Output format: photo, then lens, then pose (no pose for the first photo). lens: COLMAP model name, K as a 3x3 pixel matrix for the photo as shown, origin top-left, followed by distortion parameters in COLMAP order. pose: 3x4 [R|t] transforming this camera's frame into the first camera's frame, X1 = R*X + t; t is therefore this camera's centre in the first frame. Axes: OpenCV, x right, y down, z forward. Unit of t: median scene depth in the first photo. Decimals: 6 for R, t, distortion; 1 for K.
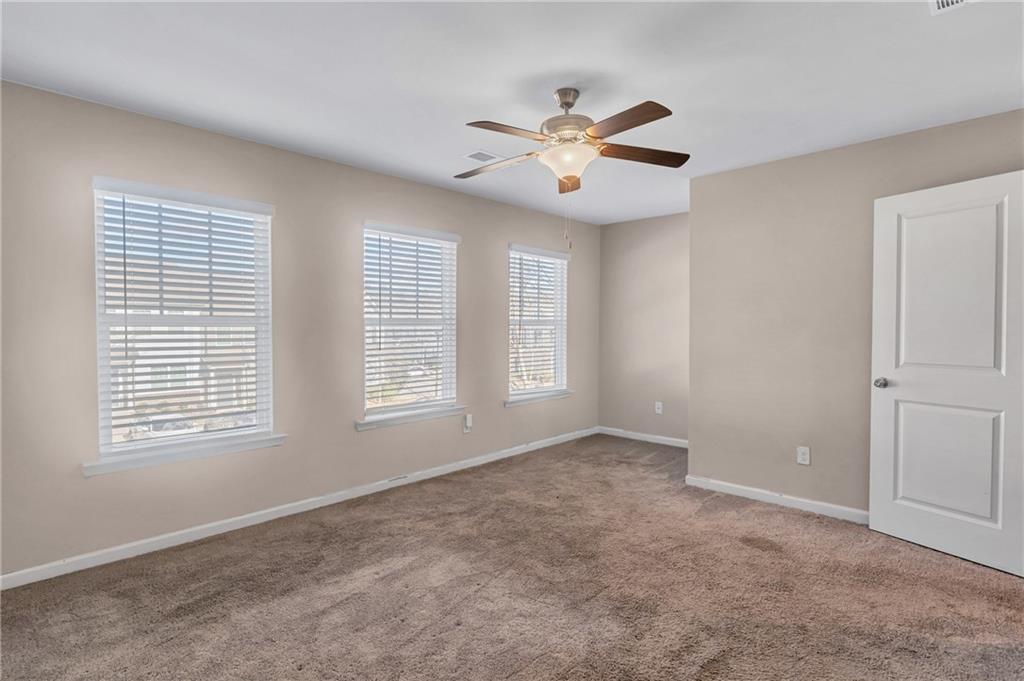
lens RADIAL K [[514.5, 0, 510.8], [0, 514.5, 336.5], [0, 0, 1]] dist [0.003979, -0.001497]
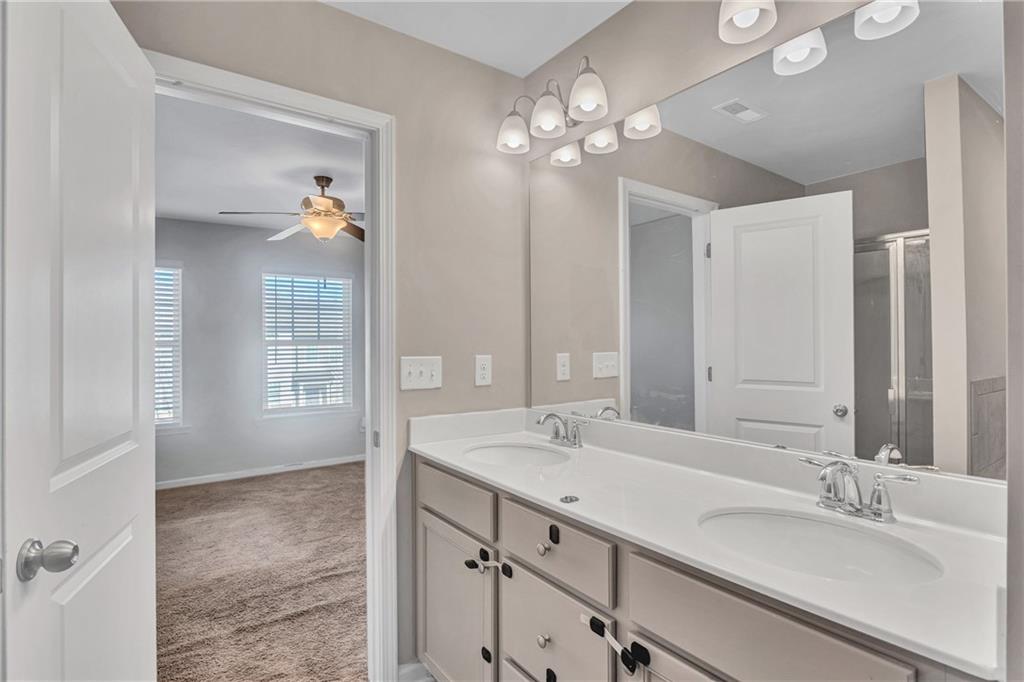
lens RADIAL K [[514.5, 0, 508.8], [0, 514.5, 338.7], [0, 0, 1]] dist [0.003979, -0.001497]
pose [[0.982005, -0.014691, -0.188285, 0.641796], [0.009451, 0.999544, -0.028694, 0.004146], [0.188620, 0.026398, 0.981695, -0.195625]]
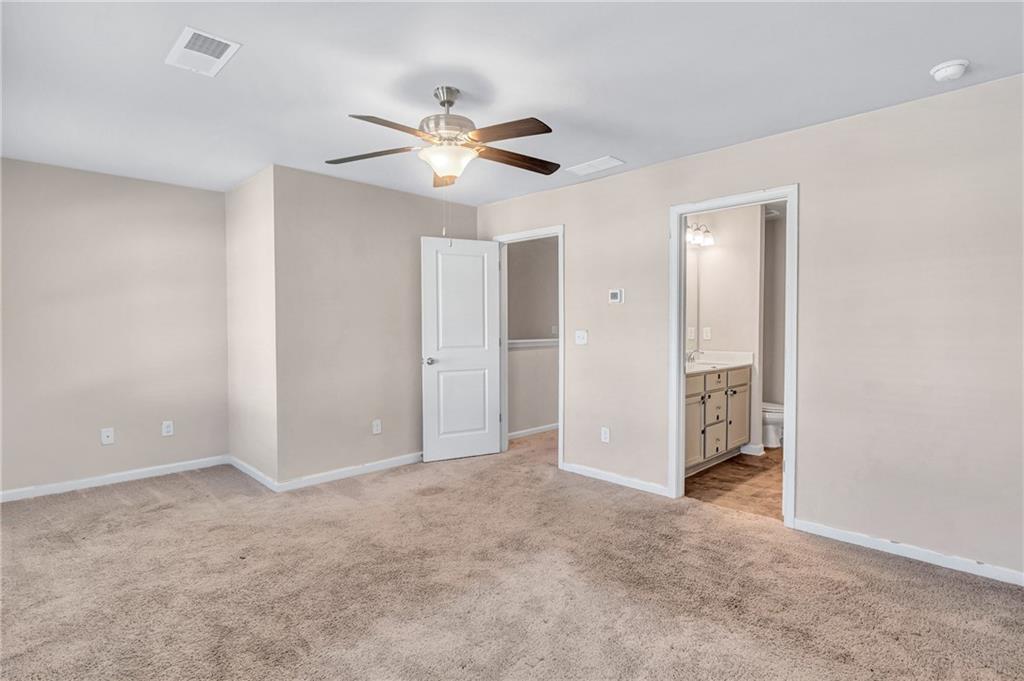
lens RADIAL K [[514.5, 0, 512.8], [0, 514.5, 339.5], [0, 0, 1]] dist [0.003979, -0.001497]
pose [[0.021893, -0.027088, 0.999393, -0.668017], [0.023580, 0.999369, 0.026571, -0.005920], [-0.999482, 0.022984, 0.022518, 0.642098]]
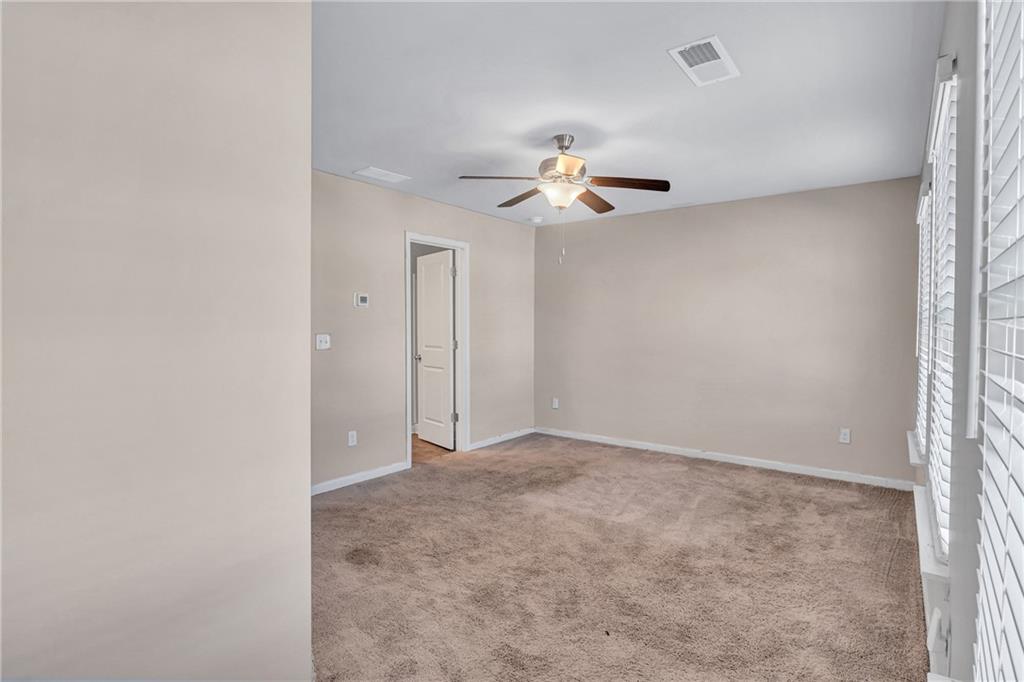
lens RADIAL K [[514.5, 0, 510.5], [0, 514.5, 340.6], [0, 0, 1]] dist [0.003979, -0.001497]
pose [[-0.992570, 0.000785, -0.121676, 0.278732], [-0.005170, 0.998804, 0.048619, -0.031891], [0.121569, 0.048887, -0.991378, 1.643016]]
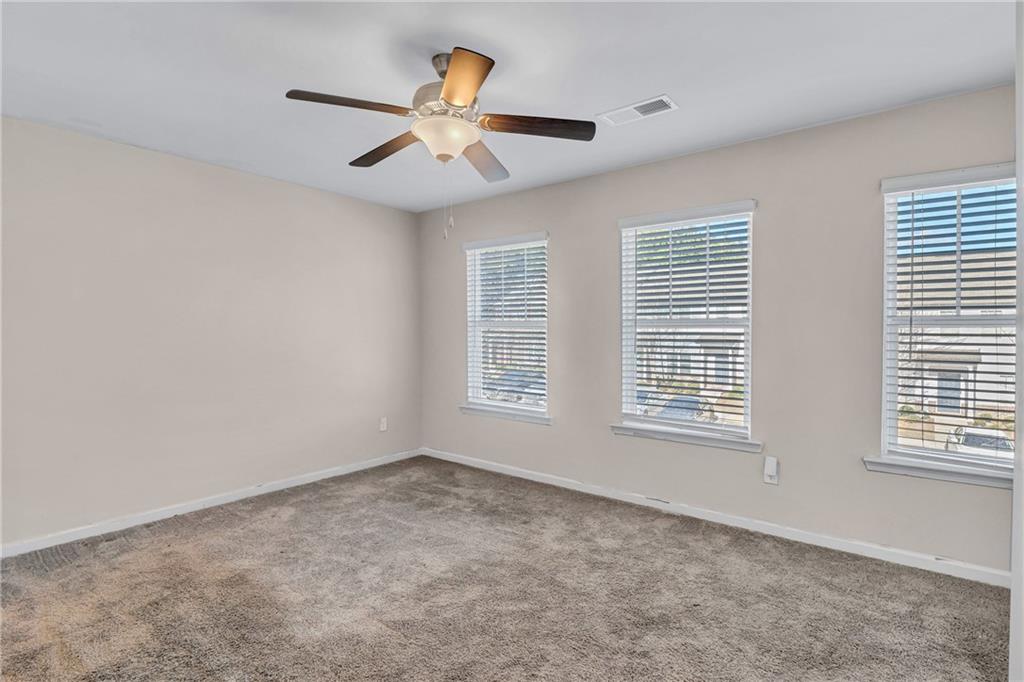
lens RADIAL K [[514.5, 0, 513.1], [0, 514.5, 336.5], [0, 0, 1]] dist [0.003979, -0.001497]
pose [[0.094367, 0.018145, -0.995372, 0.734472], [-0.021906, 0.999630, 0.016146, -0.016449], [0.995296, 0.020281, 0.094730, 0.769090]]
